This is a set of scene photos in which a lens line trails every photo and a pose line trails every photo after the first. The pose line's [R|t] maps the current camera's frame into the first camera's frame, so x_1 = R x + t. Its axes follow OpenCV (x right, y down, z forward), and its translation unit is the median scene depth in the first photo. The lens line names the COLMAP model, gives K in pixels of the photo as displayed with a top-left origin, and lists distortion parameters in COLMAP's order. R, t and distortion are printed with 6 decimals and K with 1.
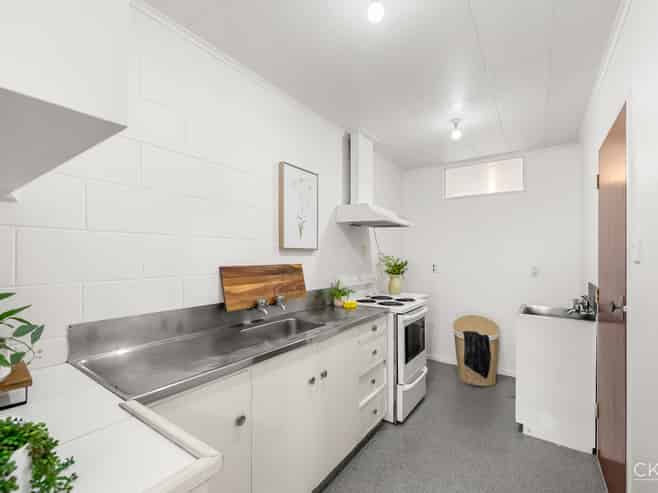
lens RADIAL K [[298.4, 0, 329.0], [0, 298.4, 246.5], [0, 0, 1]] dist [0.004214, 0.000433]
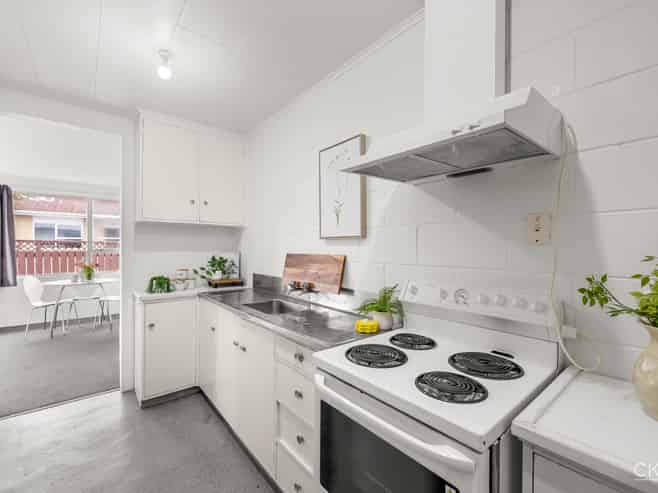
lens RADIAL K [[298.4, 0, 329.0], [0, 298.4, 246.5], [0, 0, 1]] dist [0.004214, 0.000433]
pose [[-0.268511, -0.007471, -0.963248, 0.742272], [0.025219, 0.999573, -0.014783, 0.046954], [0.962946, -0.028261, -0.268208, 1.204178]]
